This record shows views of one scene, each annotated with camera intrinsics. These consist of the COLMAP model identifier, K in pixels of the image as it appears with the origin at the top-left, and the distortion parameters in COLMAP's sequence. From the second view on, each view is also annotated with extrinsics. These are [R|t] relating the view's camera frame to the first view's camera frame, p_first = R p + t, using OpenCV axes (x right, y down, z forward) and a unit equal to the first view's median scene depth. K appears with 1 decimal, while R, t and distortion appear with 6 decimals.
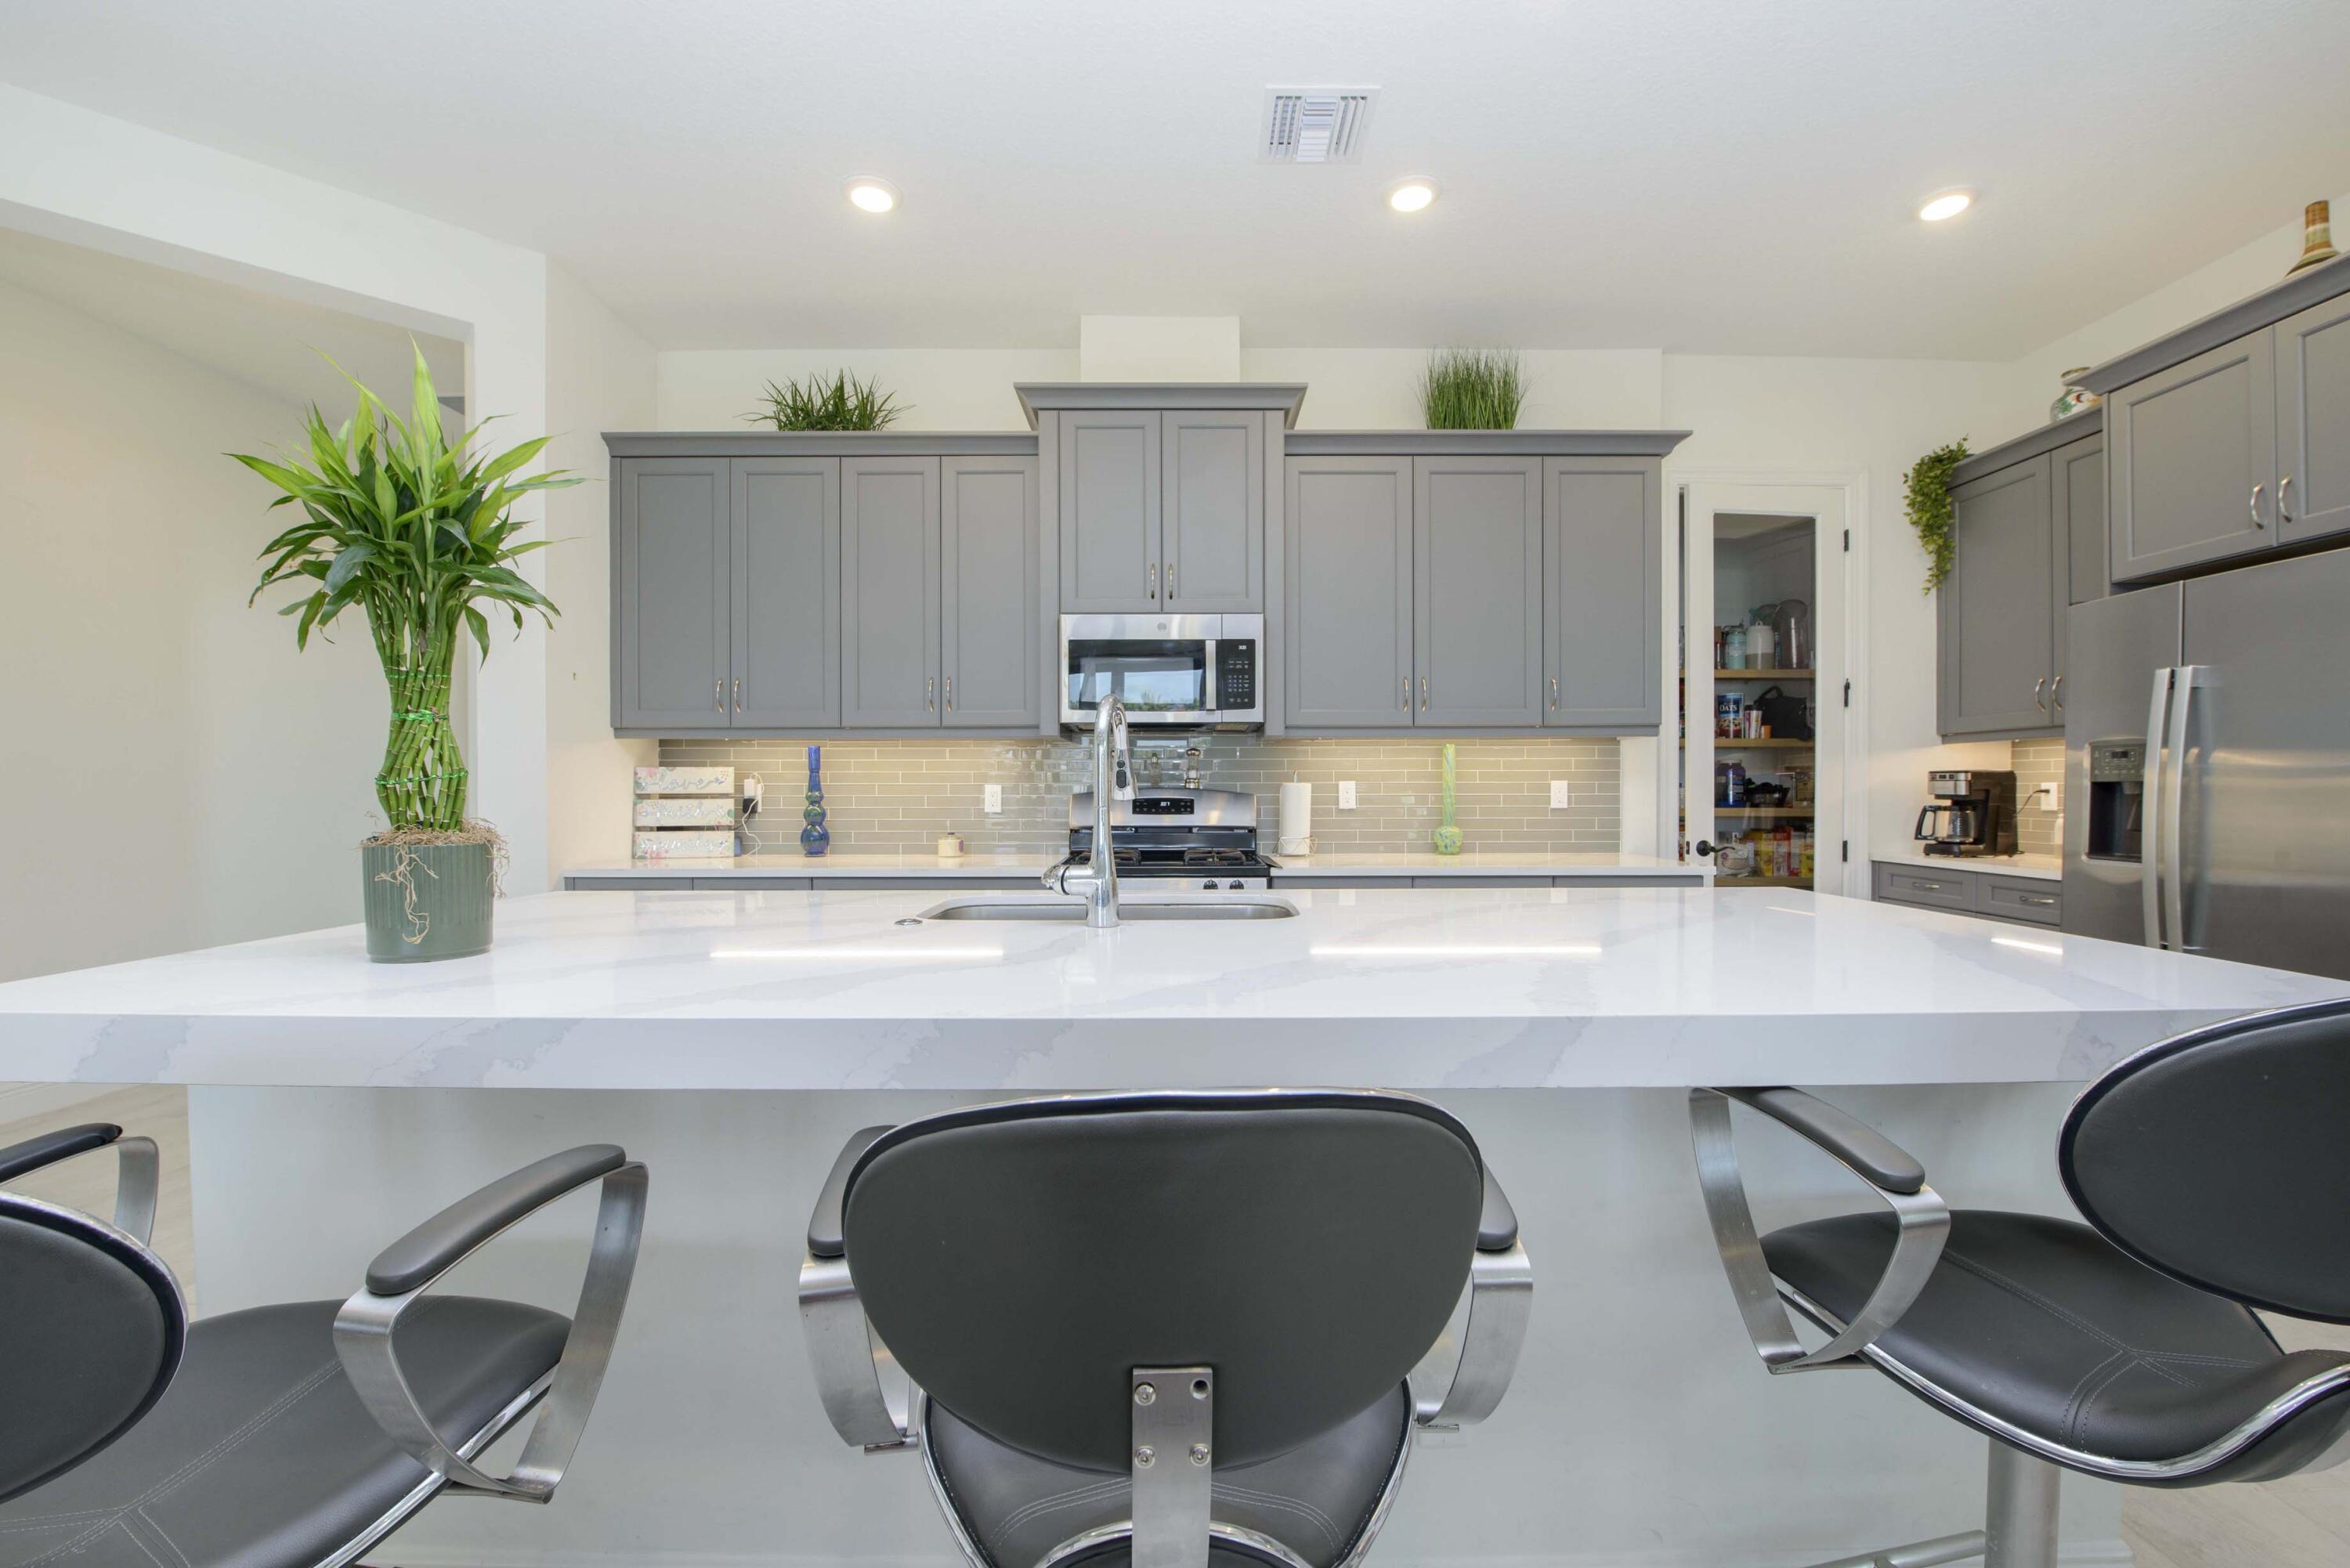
lens RADIAL K [[956.1, 0, 1171.4], [0, 956.1, 808.3], [0, 0, 1]] dist [-0.021054, 0.000395]
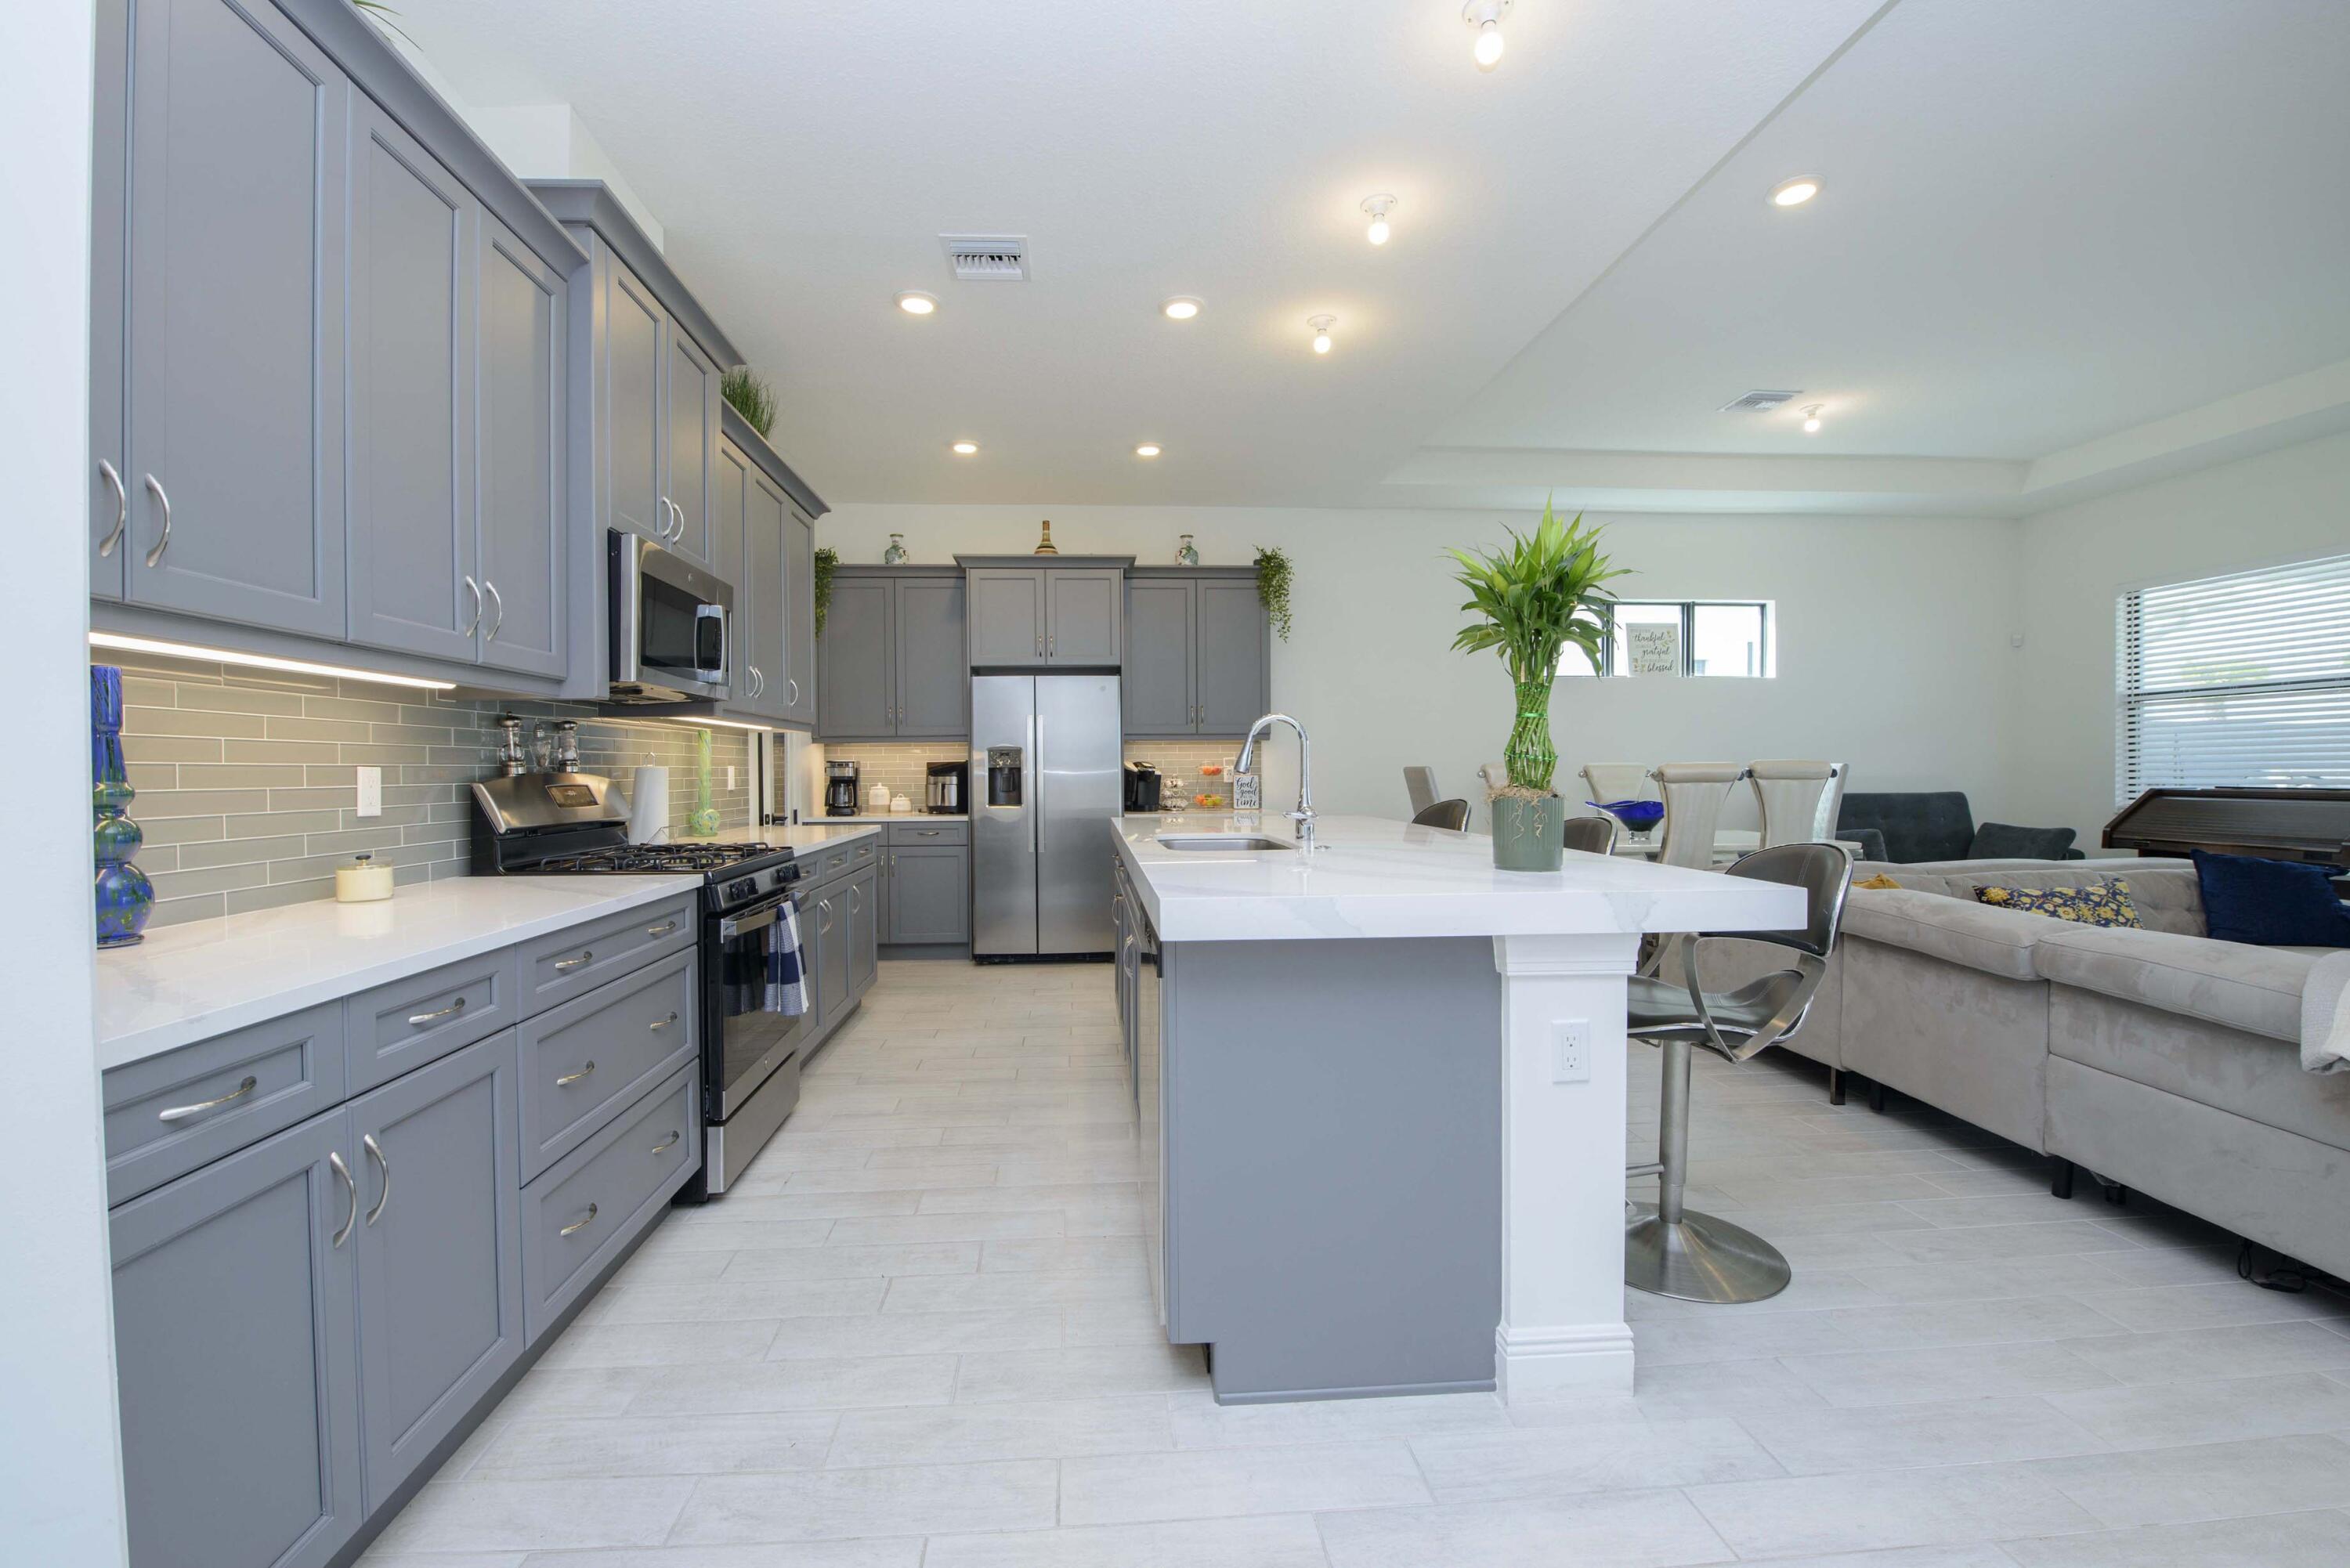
lens RADIAL K [[982.1, 0, 1153.8], [0, 982.1, 787.0], [0, 0, 1]] dist [-0.021170, -0.001090]
pose [[-0.085909, -0.013711, 0.996209, -0.855028], [0.030015, 0.999416, 0.016344, -0.008954], [-0.995851, 0.031306, -0.085447, 0.626859]]
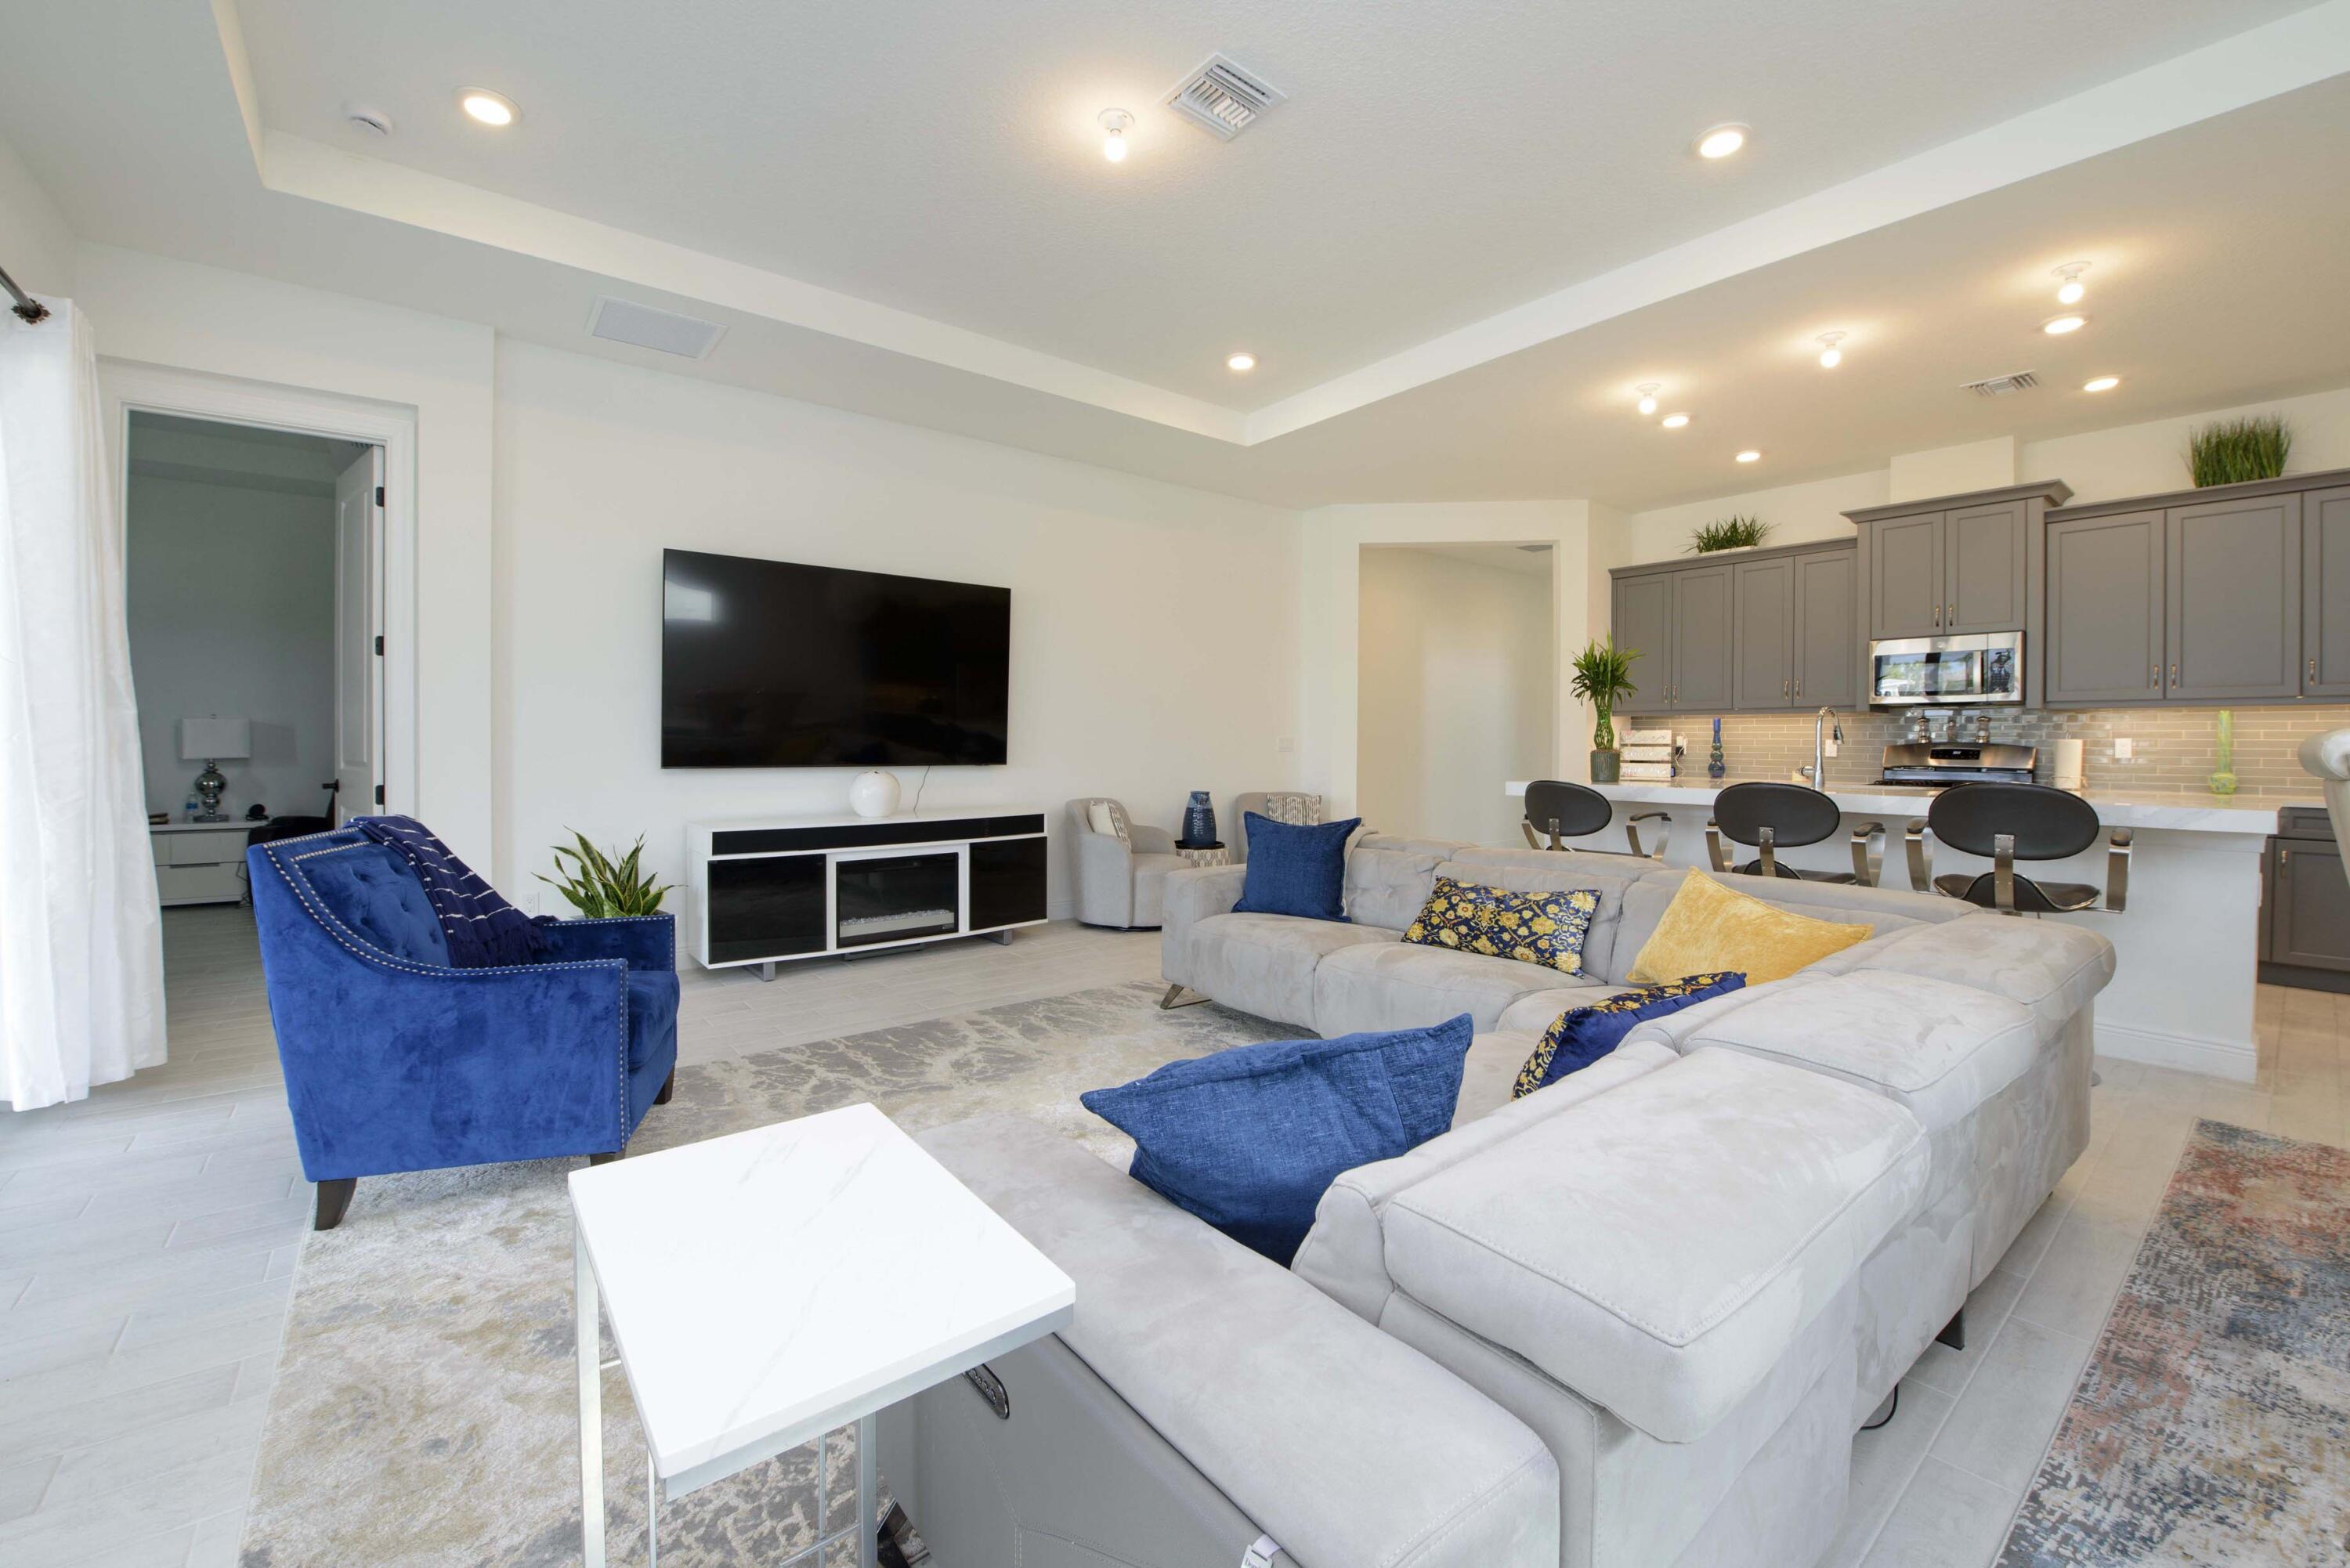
lens RADIAL K [[956.1, 0, 1177.0], [0, 956.1, 745.9], [0, 0, 1]] dist [-0.021054, 0.000395]
pose [[0.633109, 0.009879, -0.774000, 0.390251], [-0.024746, 0.999666, -0.007482, 0.027911], [0.773667, 0.023890, 0.633142, -0.979726]]
